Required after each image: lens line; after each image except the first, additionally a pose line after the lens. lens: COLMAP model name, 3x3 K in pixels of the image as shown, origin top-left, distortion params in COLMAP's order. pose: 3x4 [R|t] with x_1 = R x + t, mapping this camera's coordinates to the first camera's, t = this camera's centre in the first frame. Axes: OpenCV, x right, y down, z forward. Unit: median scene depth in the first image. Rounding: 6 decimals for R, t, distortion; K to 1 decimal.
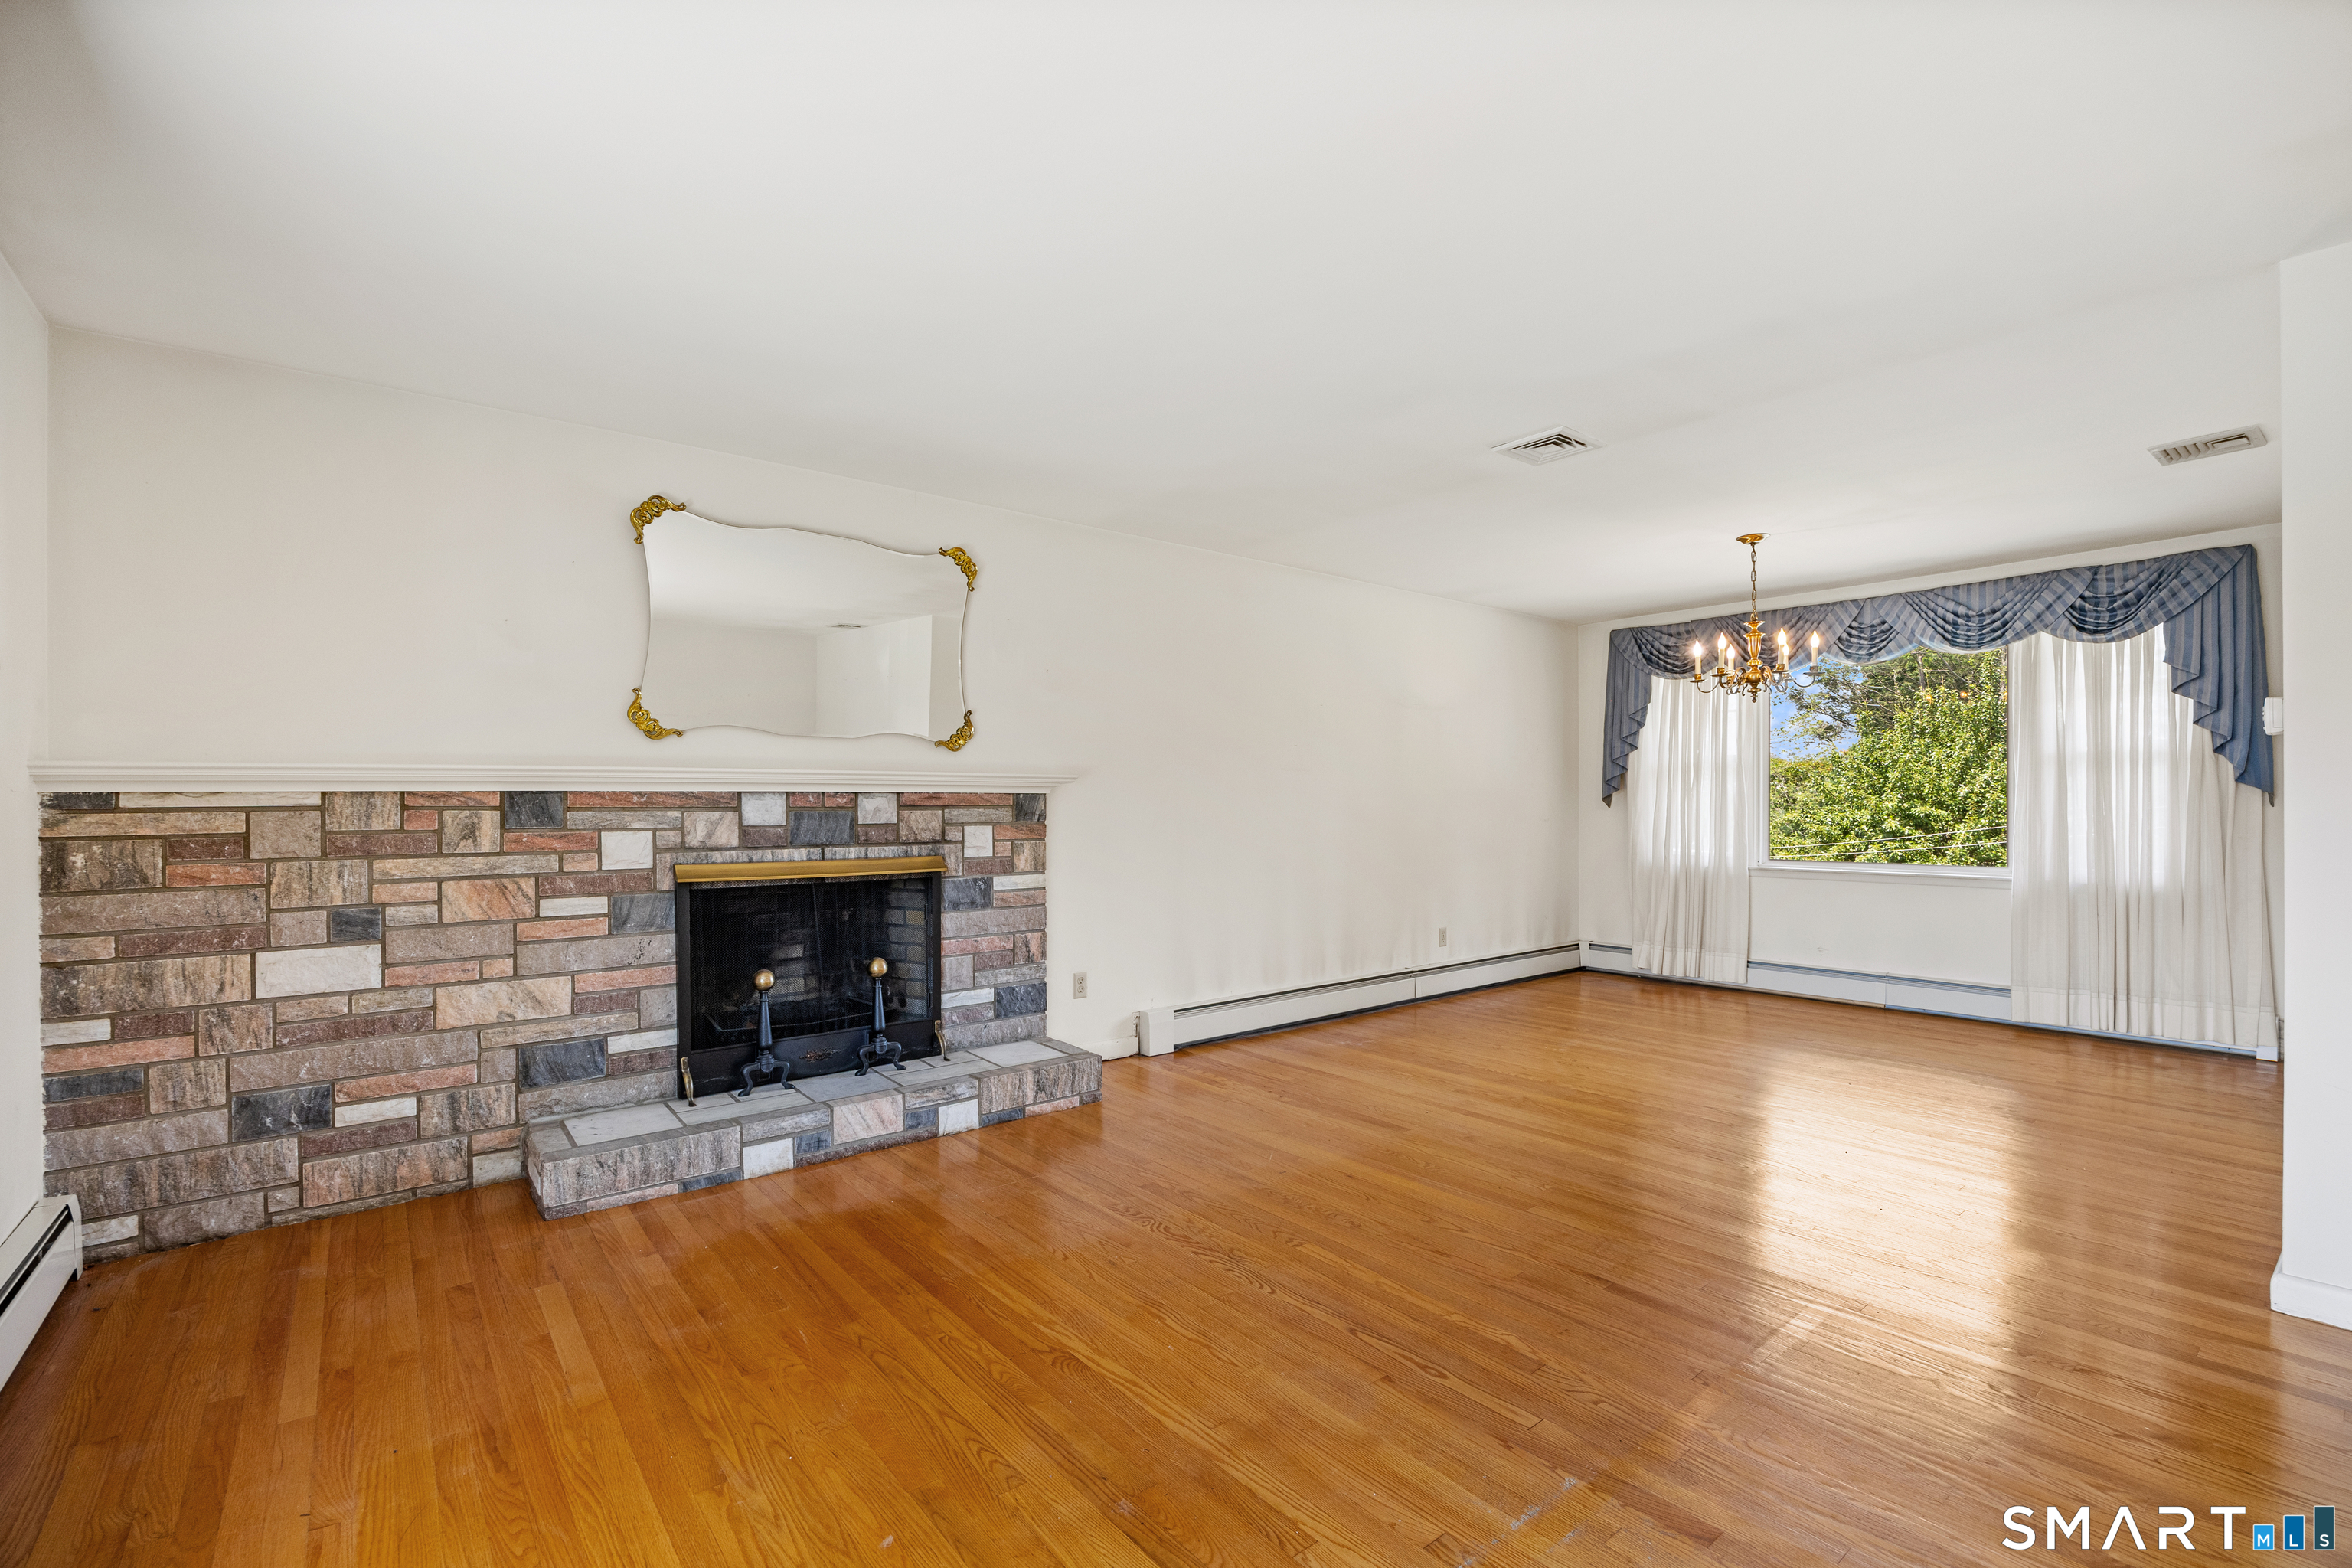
lens RADIAL K [[1047.8, 0, 1181.1], [0, 1047.8, 794.9], [0, 0, 1]] dist [-0.008726, 0.001327]
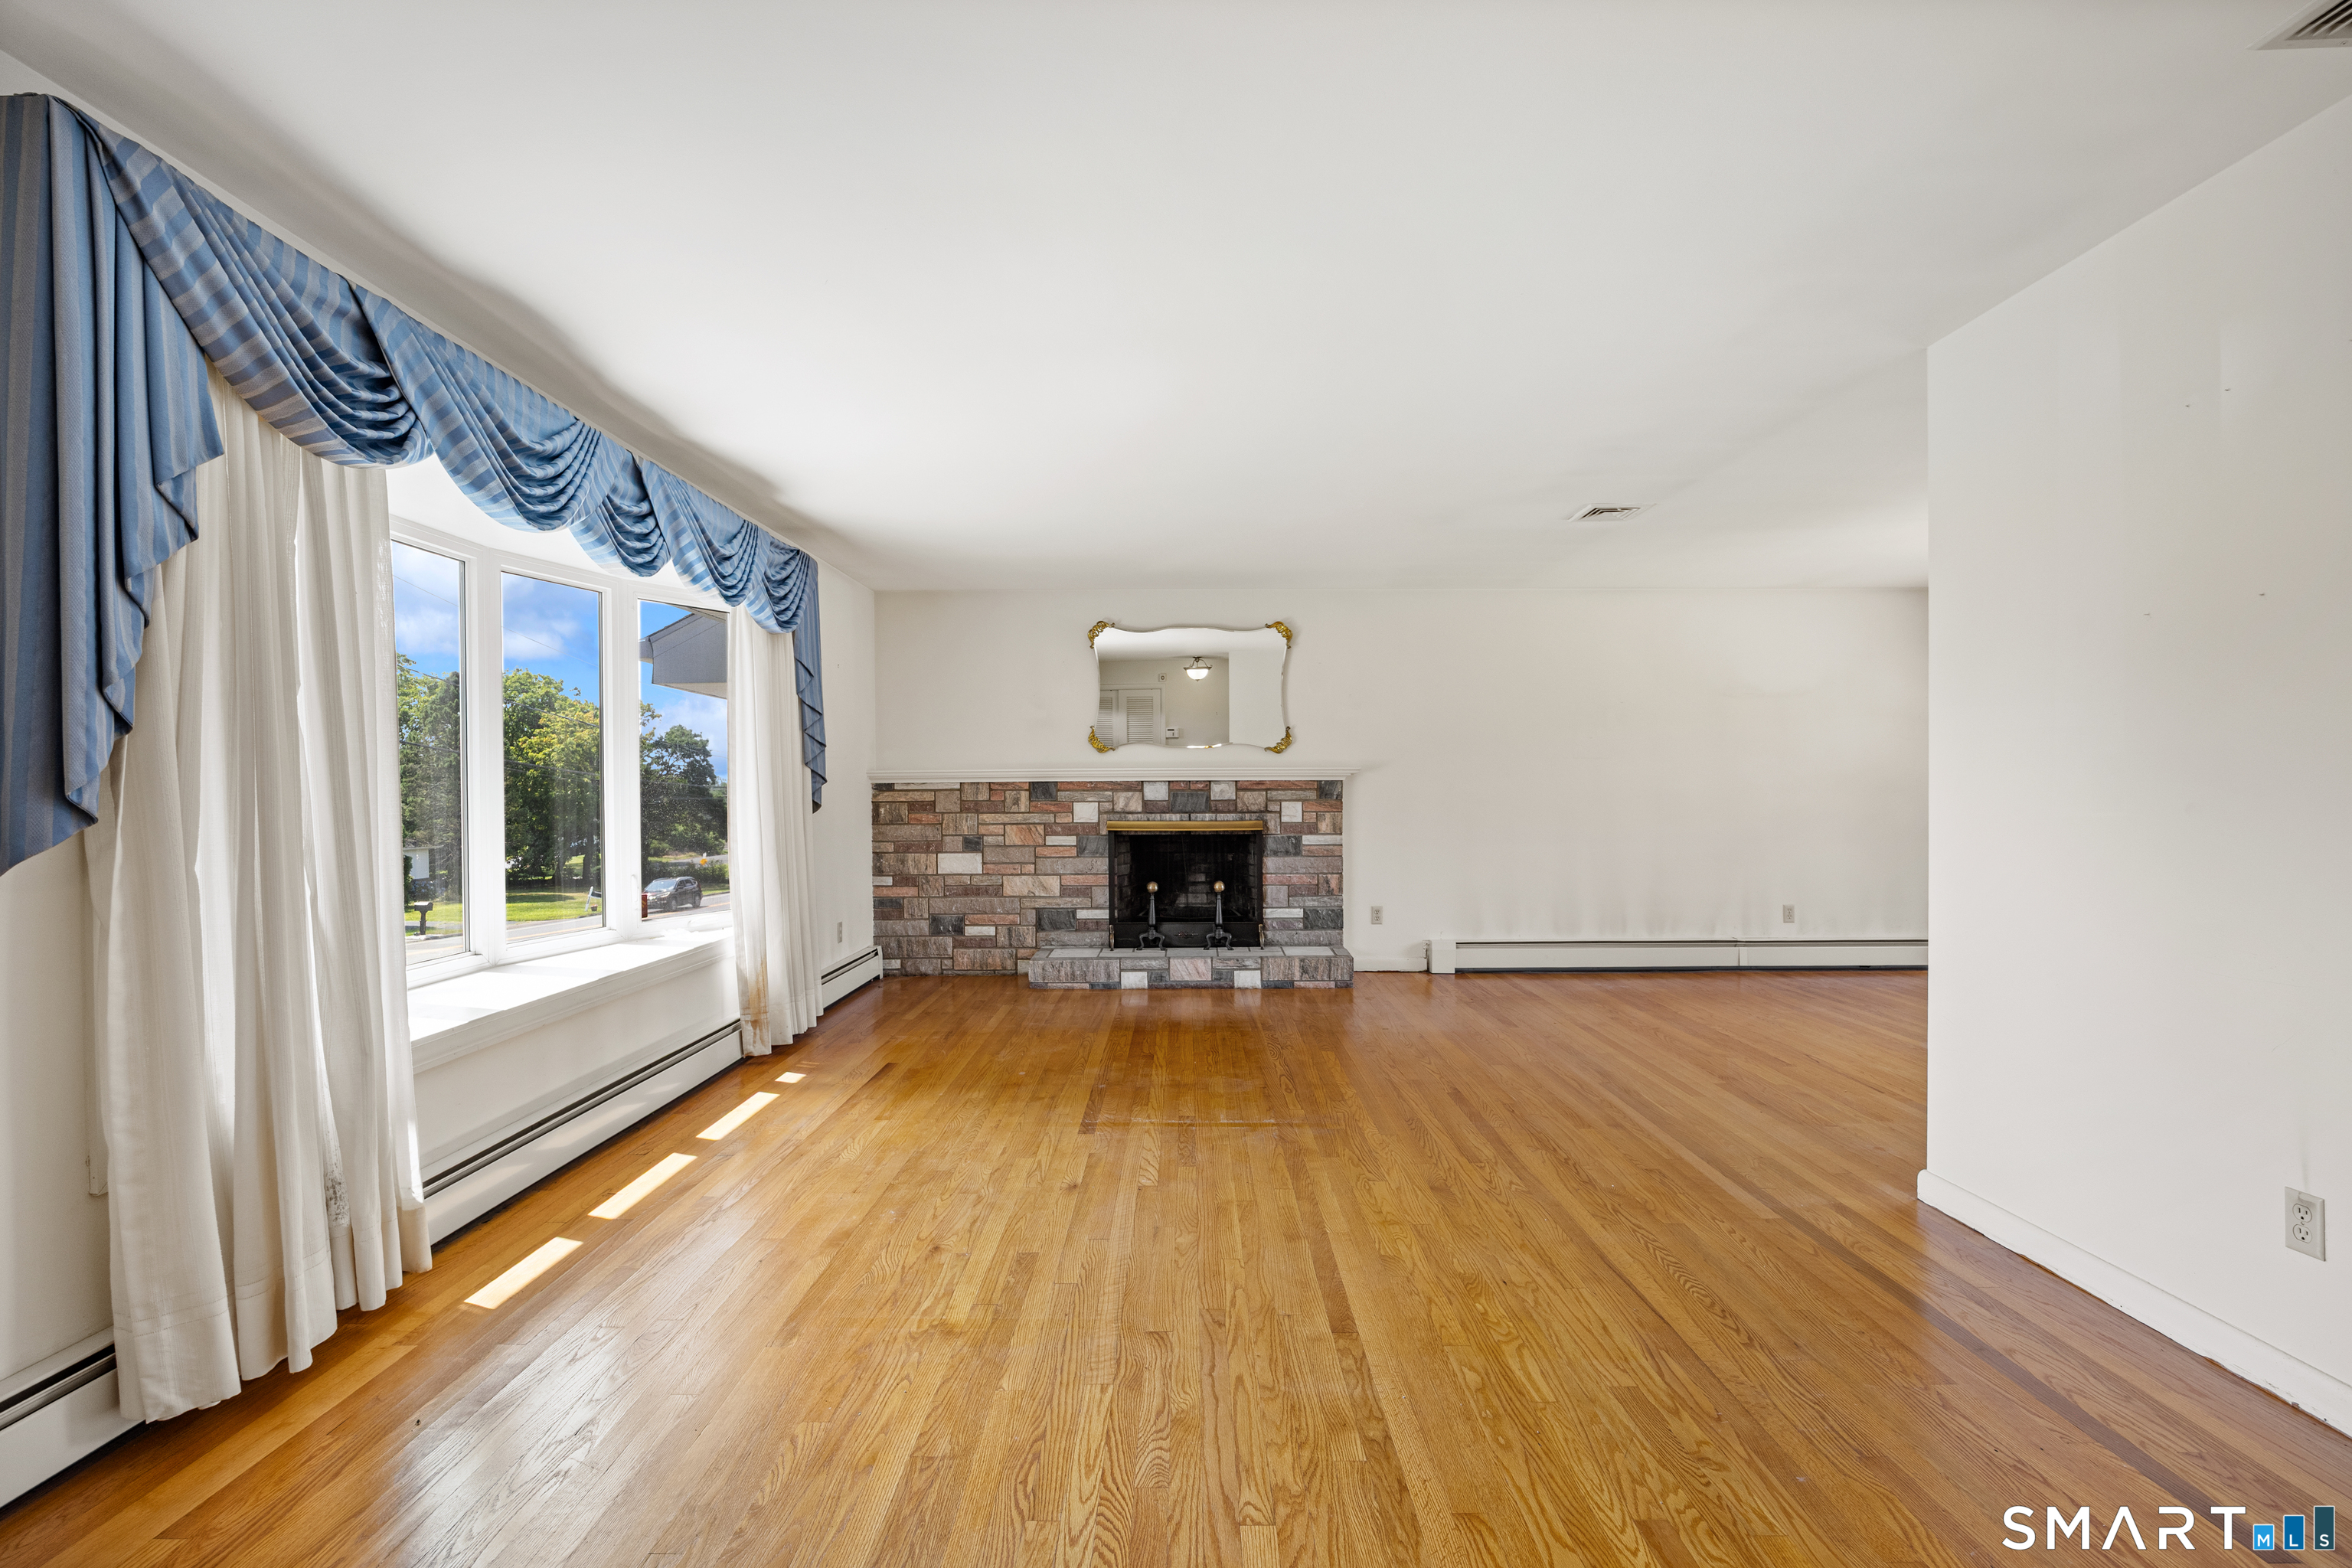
lens RADIAL K [[1047.8, 0, 1163.6], [0, 1047.8, 786.4], [0, 0, 1]] dist [-0.008726, 0.001327]
pose [[0.771945, 0.002202, -0.635686, 0.795286], [0.006148, 0.999921, 0.010931, -0.013832], [0.635660, -0.012346, 0.771870, -0.377237]]
